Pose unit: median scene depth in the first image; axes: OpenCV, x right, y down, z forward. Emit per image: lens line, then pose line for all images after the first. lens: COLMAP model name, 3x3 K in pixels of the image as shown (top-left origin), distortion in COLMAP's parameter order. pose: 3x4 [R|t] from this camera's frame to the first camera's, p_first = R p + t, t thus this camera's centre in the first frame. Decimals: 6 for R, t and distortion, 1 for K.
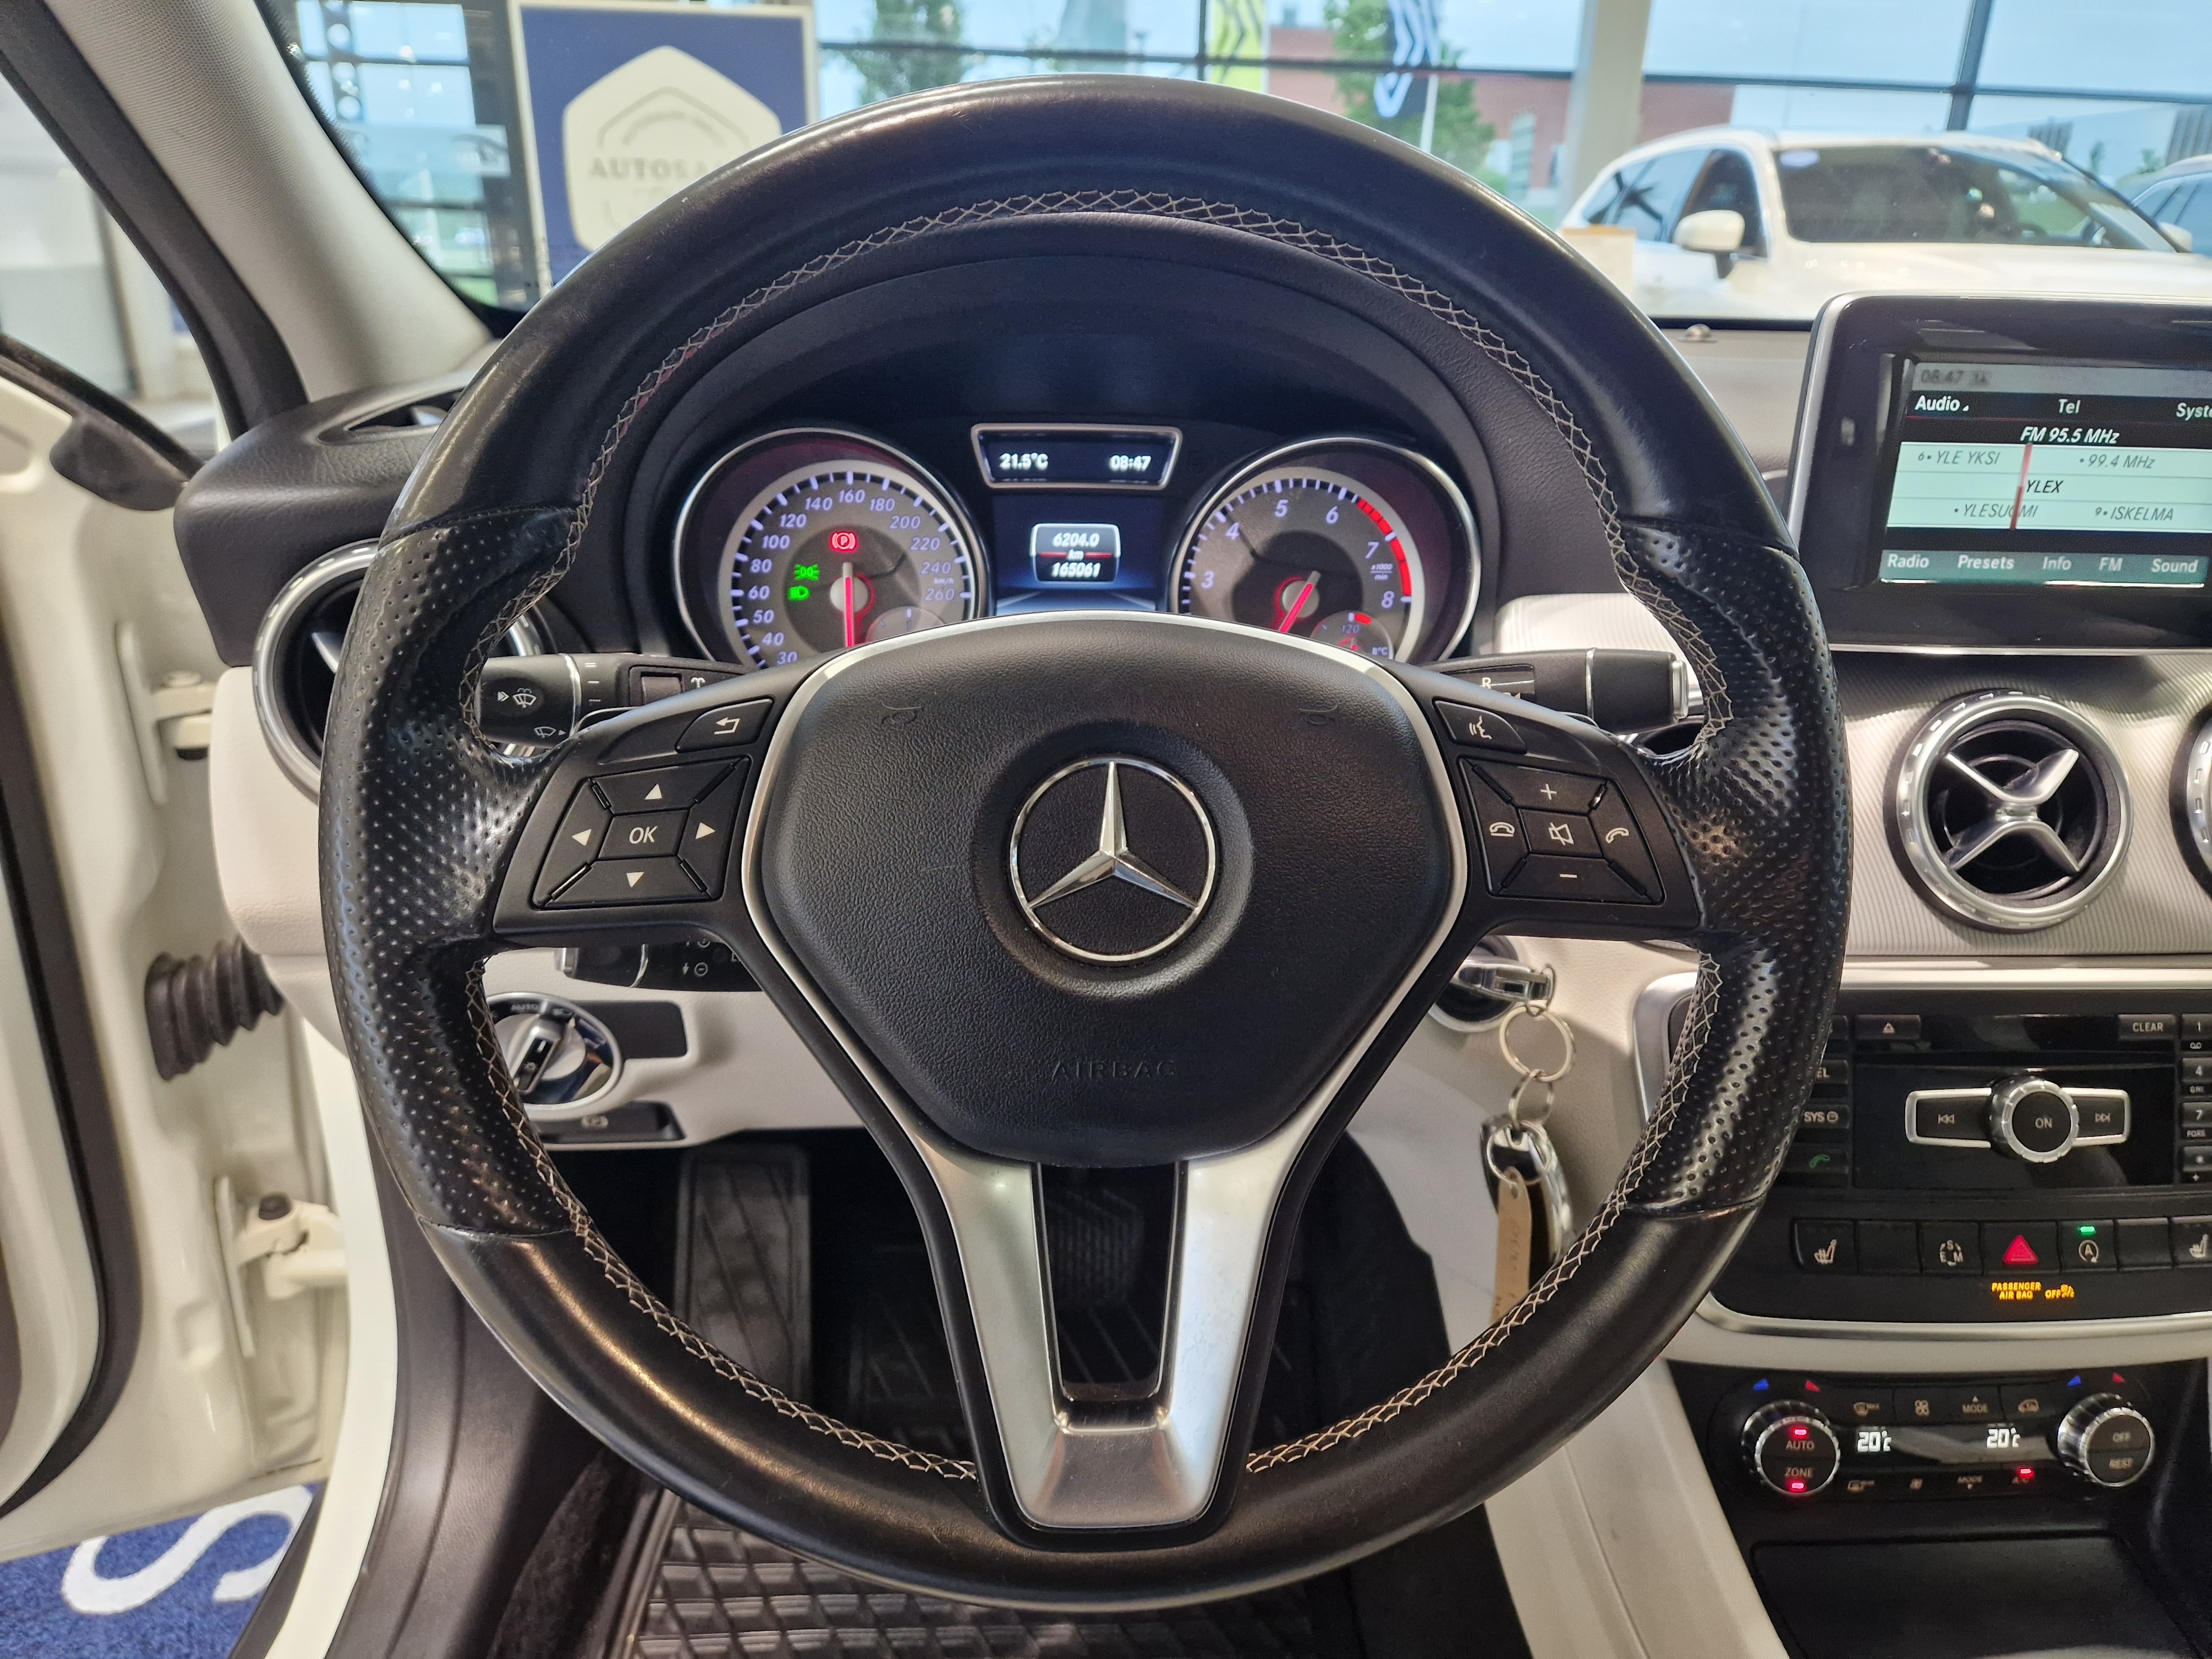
lens RADIAL K [[1453.4, 0, 1109.8], [0, 1453.4, 821.6], [0, 0, 1]] dist [0.063878, -0.047899]
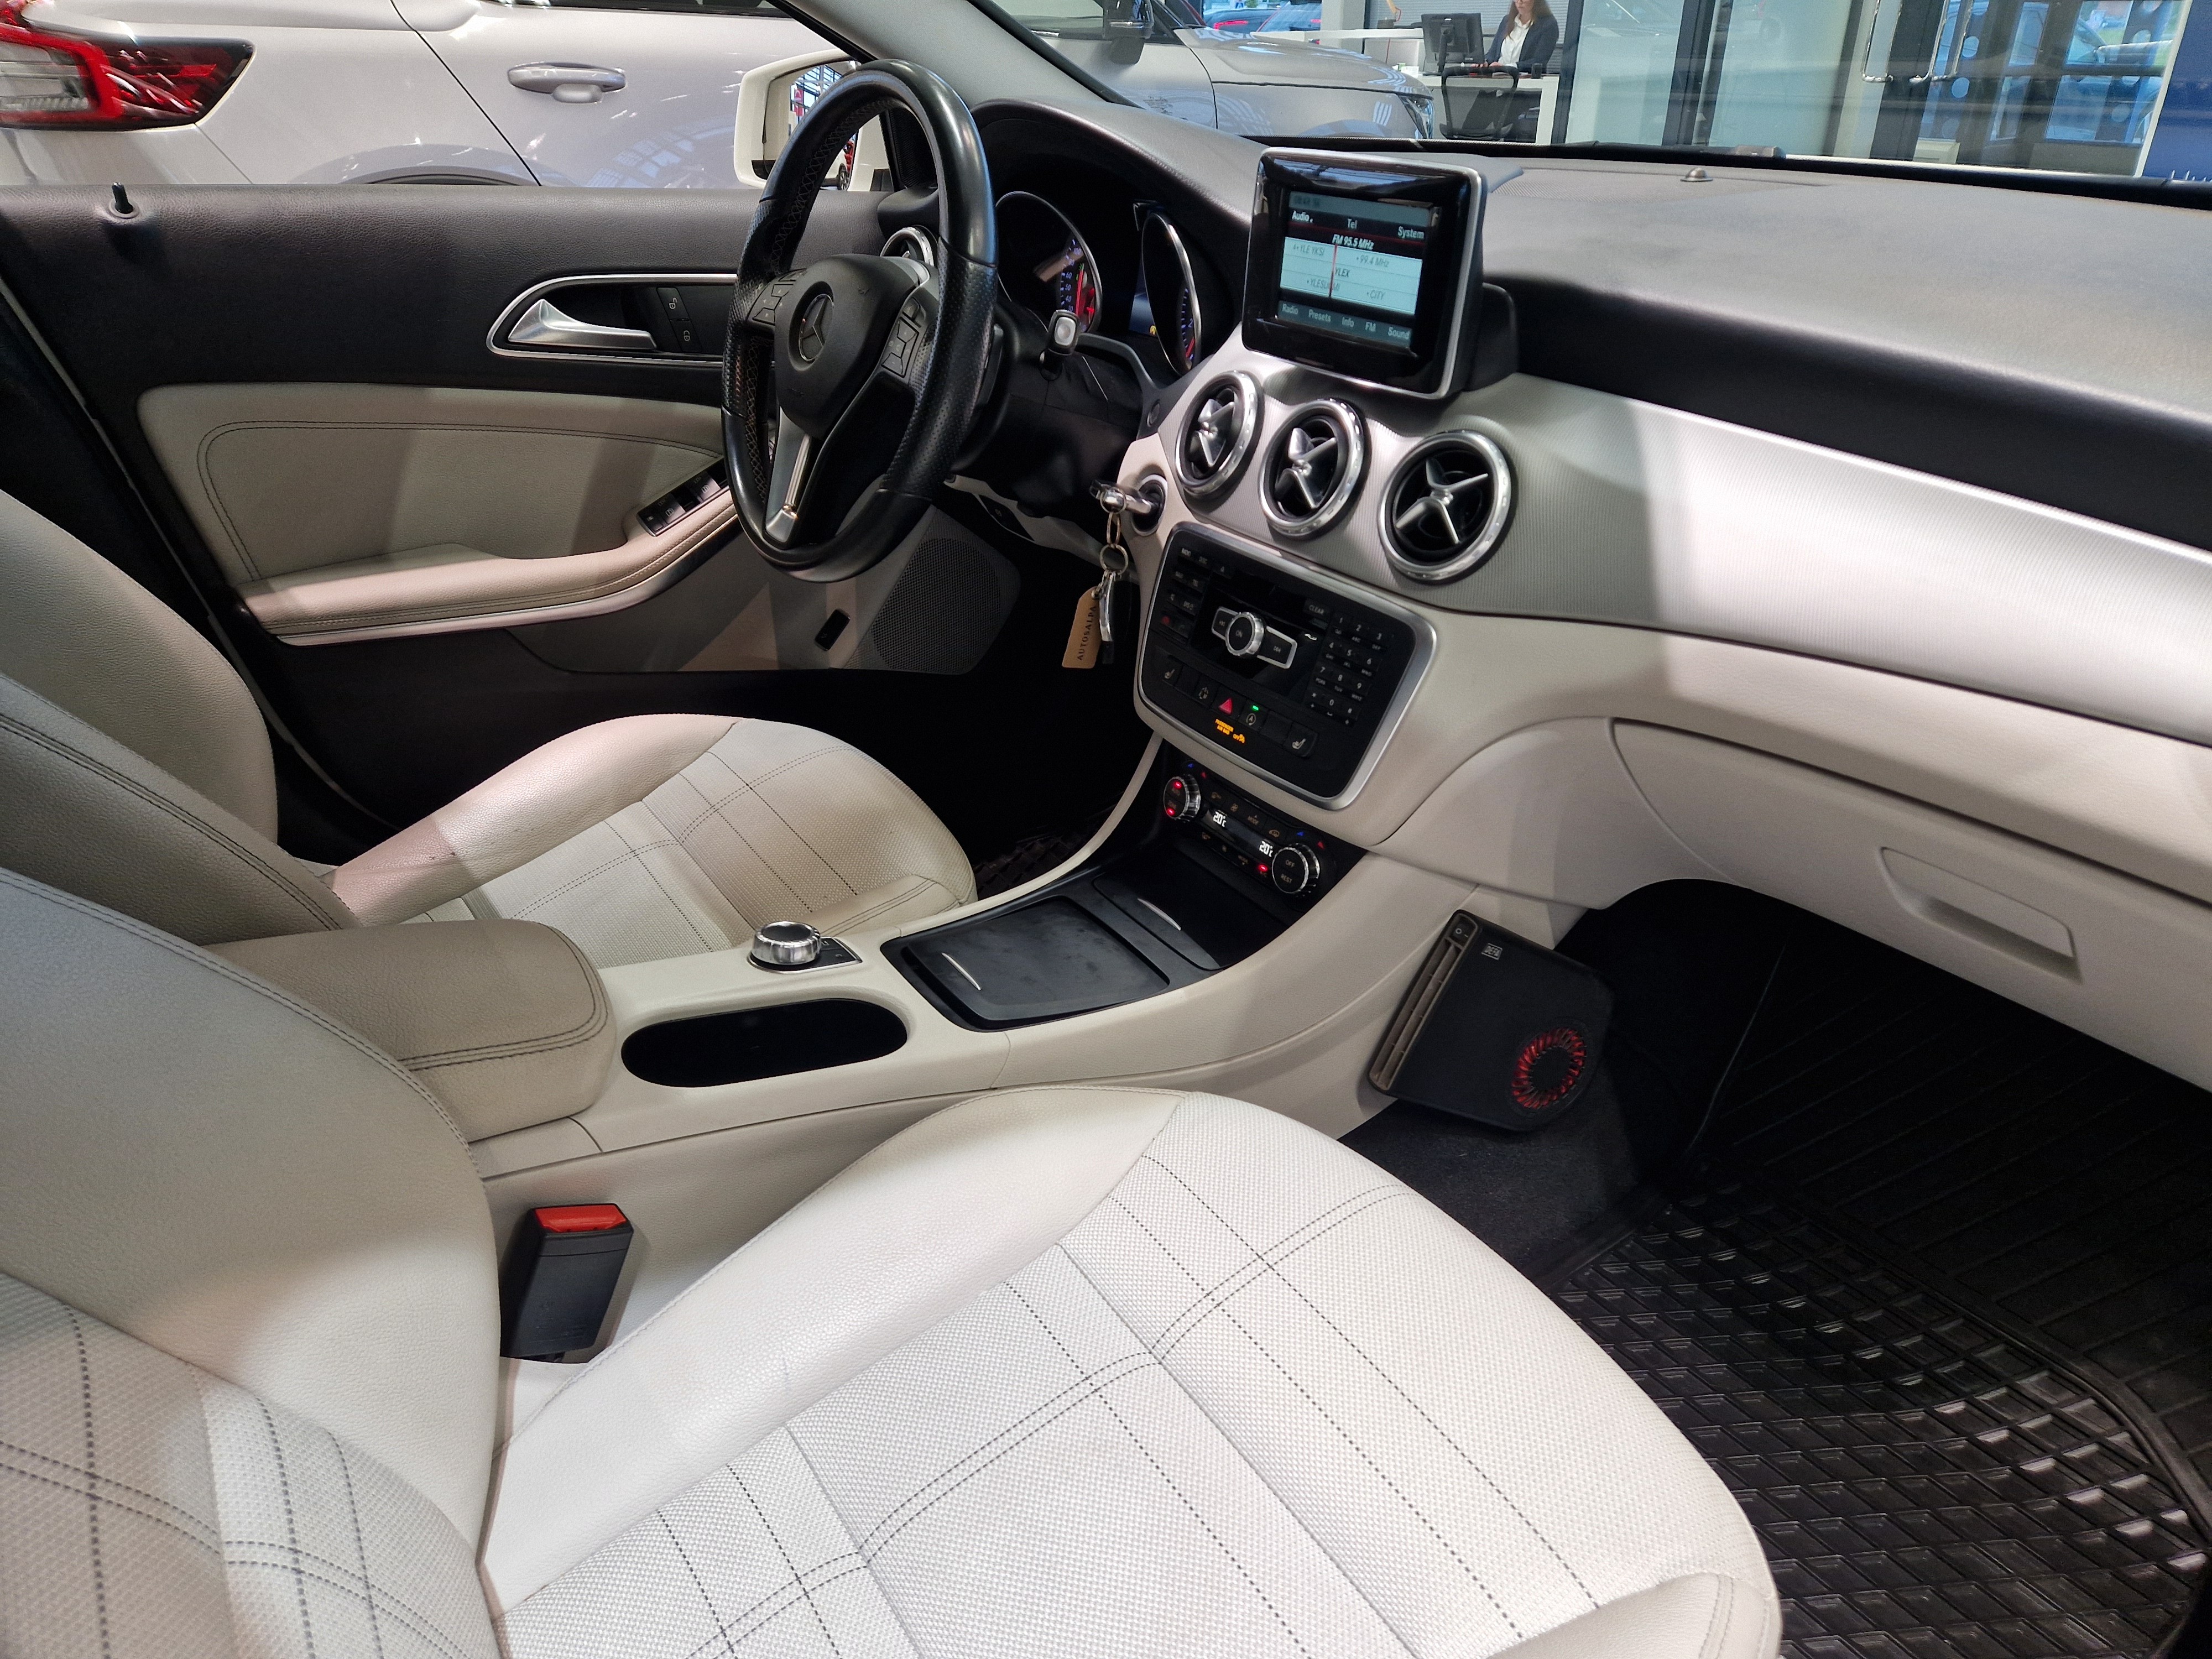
lens RADIAL K [[1453.4, 0, 1117.2], [0, 1453.4, 836.8], [0, 0, 1]] dist [0.063878, -0.047899]
pose [[0.496720, 0.392051, -0.774316, 1.980597], [-0.302927, 0.914369, 0.268636, -0.003698], [0.813329, 0.101124, 0.572948, -0.123953]]
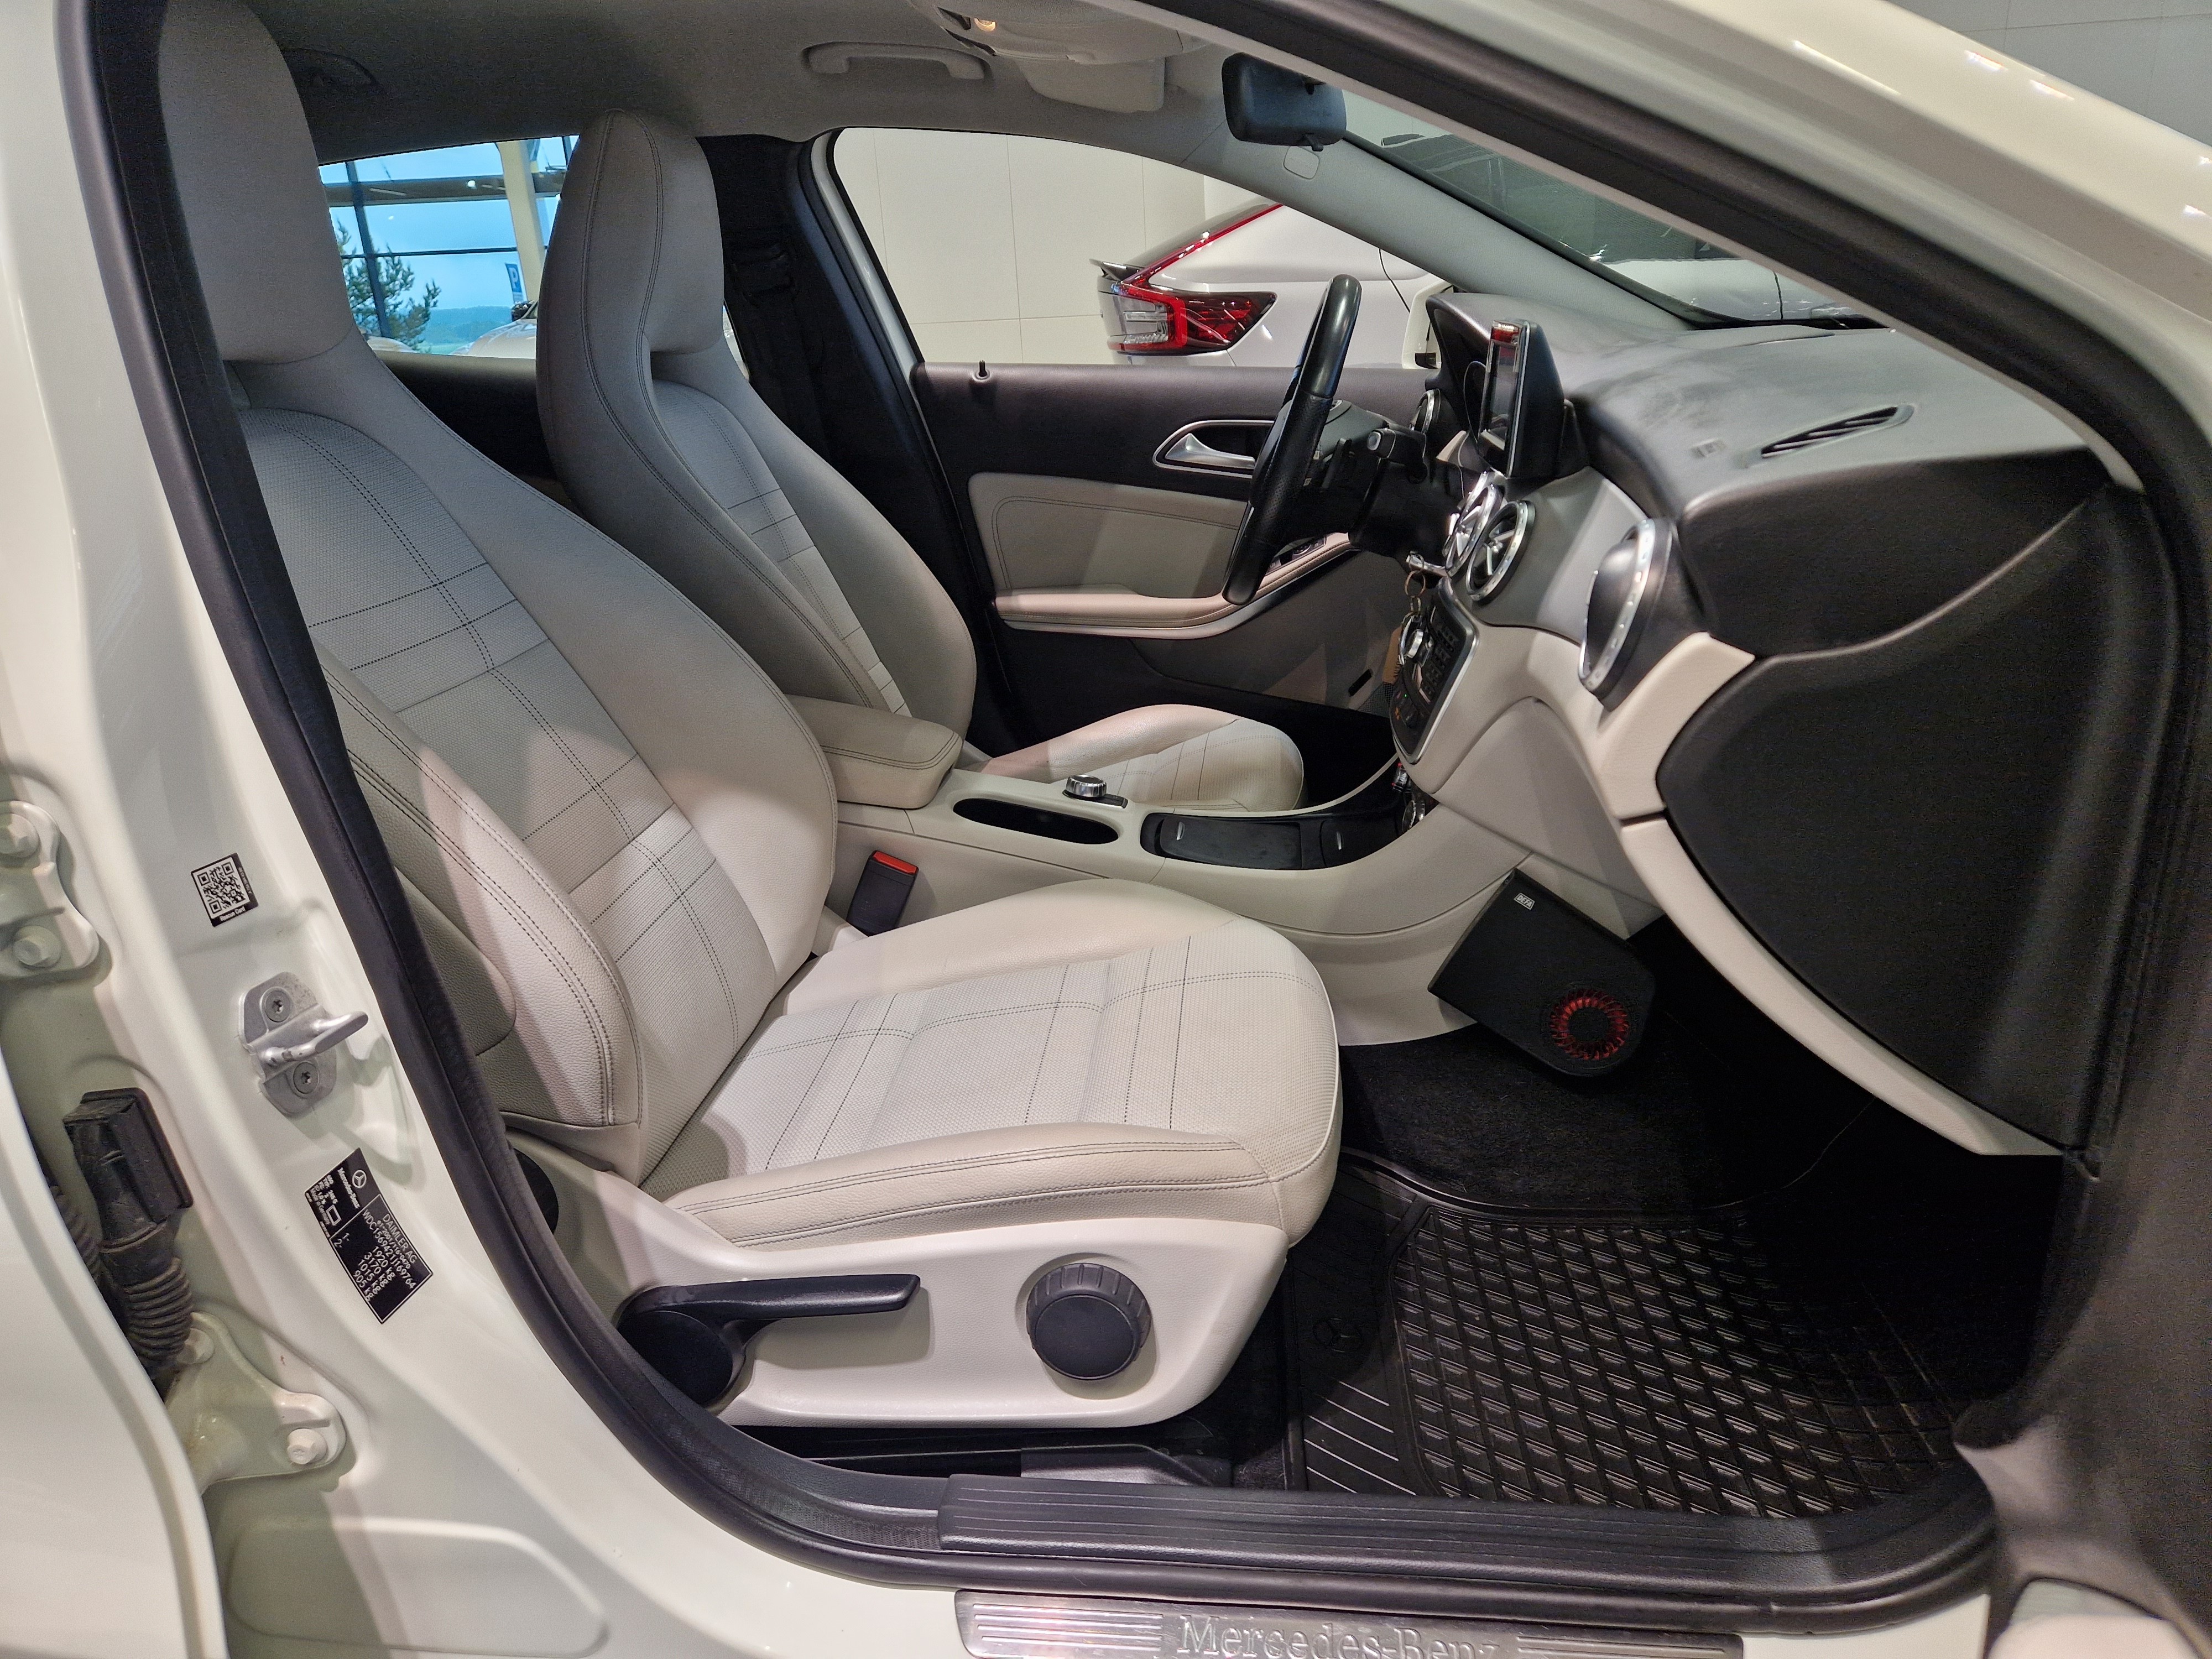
lens RADIAL K [[1453.4, 0, 1118.0], [0, 1453.4, 840.1], [0, 0, 1]] dist [0.063878, -0.047899]
pose [[-0.165857, 0.320479, -0.932622, 3.117682], [-0.327940, 0.873973, 0.358646, -0.238766], [0.930025, 0.365328, -0.039857, 0.738717]]
